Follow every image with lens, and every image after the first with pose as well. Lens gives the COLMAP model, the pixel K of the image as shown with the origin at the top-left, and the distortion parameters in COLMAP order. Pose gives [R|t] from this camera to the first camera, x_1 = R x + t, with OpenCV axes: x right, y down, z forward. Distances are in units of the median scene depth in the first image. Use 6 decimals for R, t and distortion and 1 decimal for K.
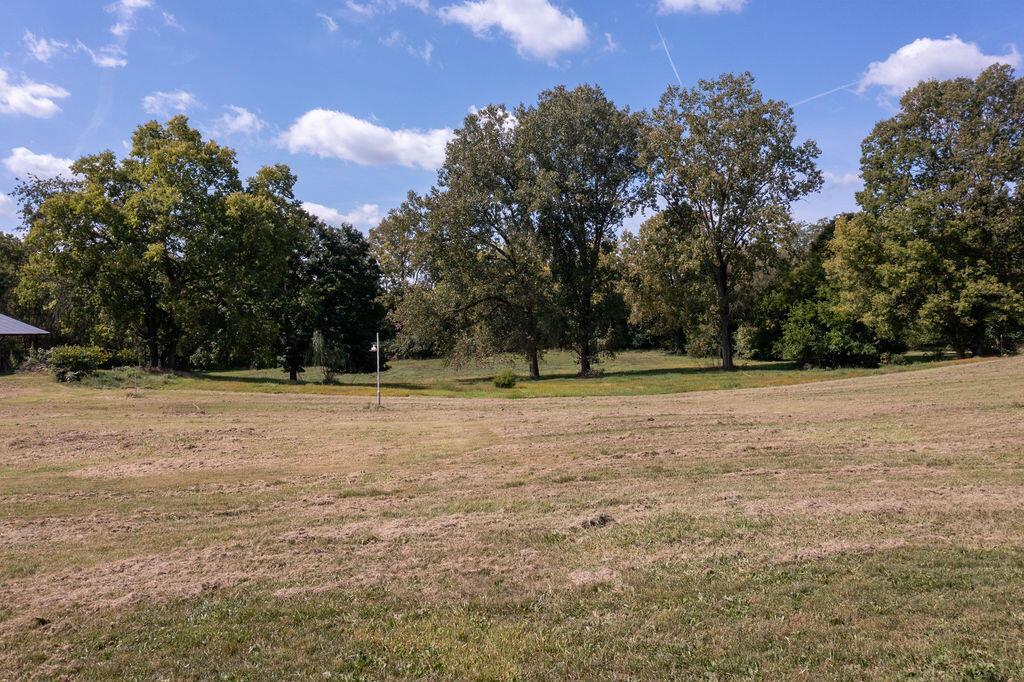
lens RADIAL K [[844.9, 0, 513.3], [0, 844.9, 345.3], [0, 0, 1]] dist [0.004106, 0.003482]
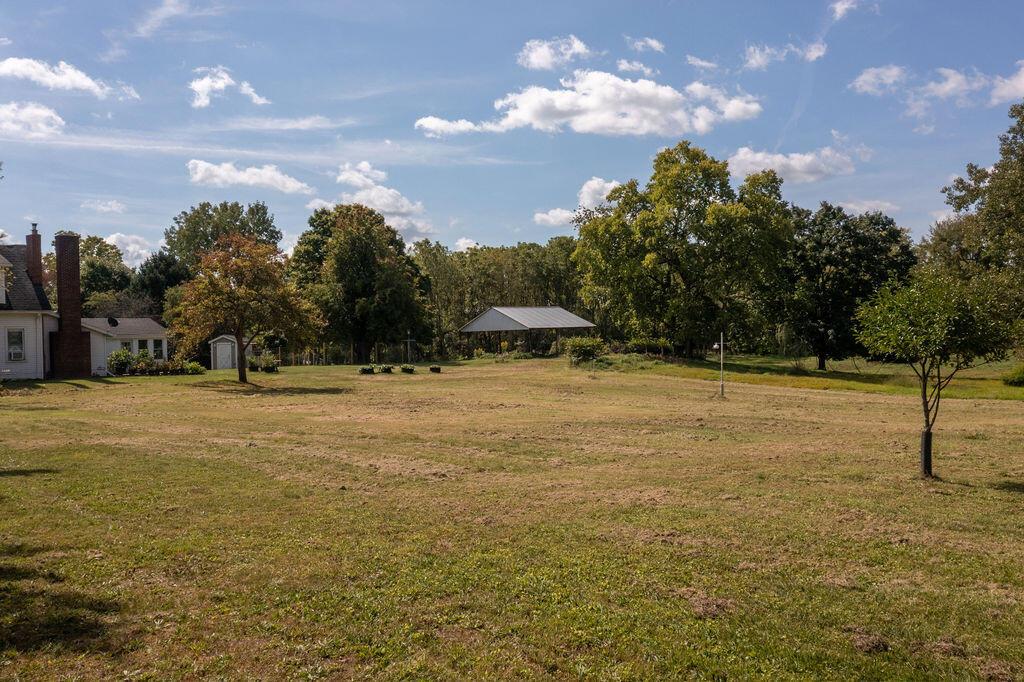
lens RADIAL K [[851.3, 0, 532.1], [0, 851.3, 341.6], [0, 0, 1]] dist [0.013938, 0.004340]
pose [[0.715045, 0.005839, -0.699054, 0.224351], [0.007920, 0.999833, 0.016452, -0.011438], [0.699033, -0.017300, 0.714880, 0.003817]]
